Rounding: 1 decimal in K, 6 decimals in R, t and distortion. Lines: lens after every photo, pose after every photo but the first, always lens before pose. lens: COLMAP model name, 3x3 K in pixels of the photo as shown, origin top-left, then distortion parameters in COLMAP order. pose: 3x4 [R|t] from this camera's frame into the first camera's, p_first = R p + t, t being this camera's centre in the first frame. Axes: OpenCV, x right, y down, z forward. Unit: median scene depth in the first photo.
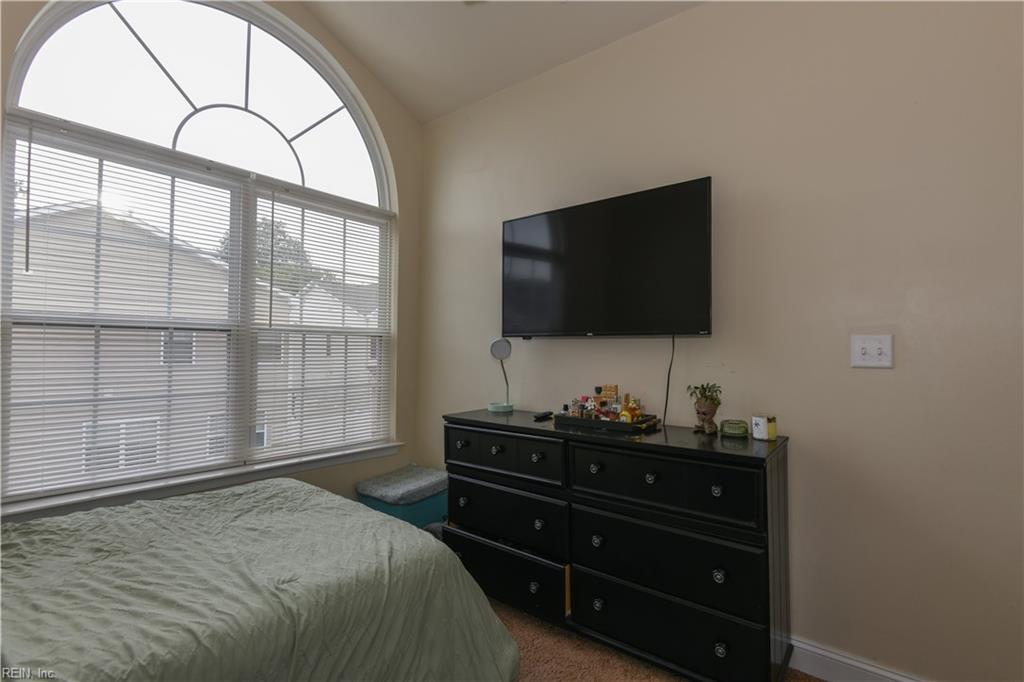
lens RADIAL K [[479.8, 0, 514.8], [0, 479.8, 345.1], [0, 0, 1]] dist [0.004503, -0.007771]
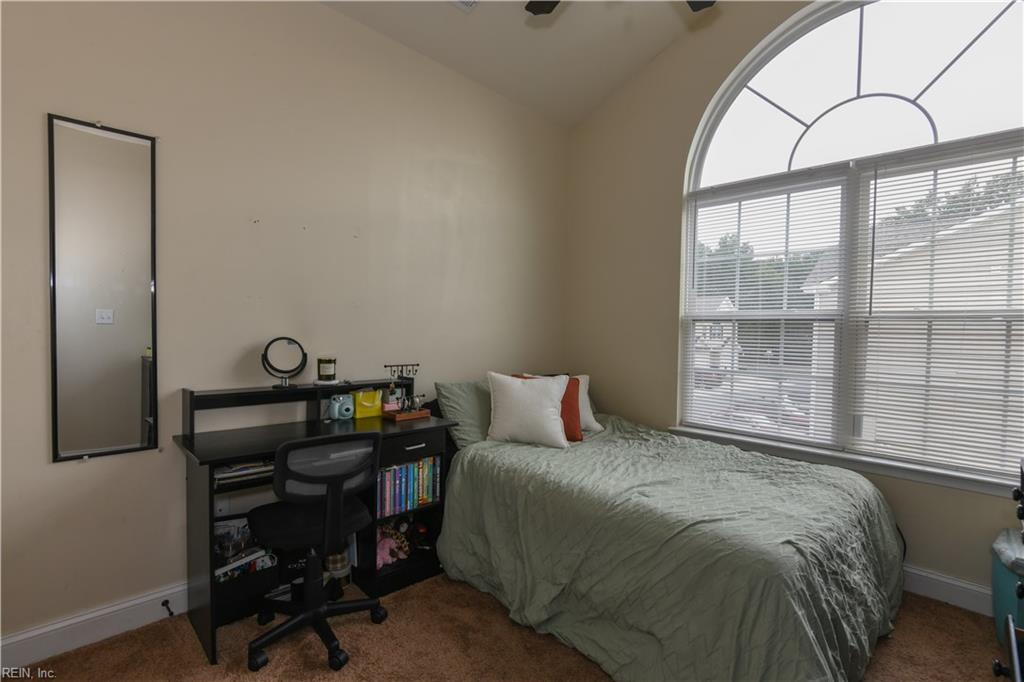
lens RADIAL K [[479.8, 0, 509.6], [0, 479.8, 344.6], [0, 0, 1]] dist [0.004503, -0.007771]
pose [[-0.095997, 0.015736, -0.995257, 0.614123], [-0.012921, 0.999771, 0.017054, 0.017659], [0.995298, 0.014497, -0.095772, 0.464483]]
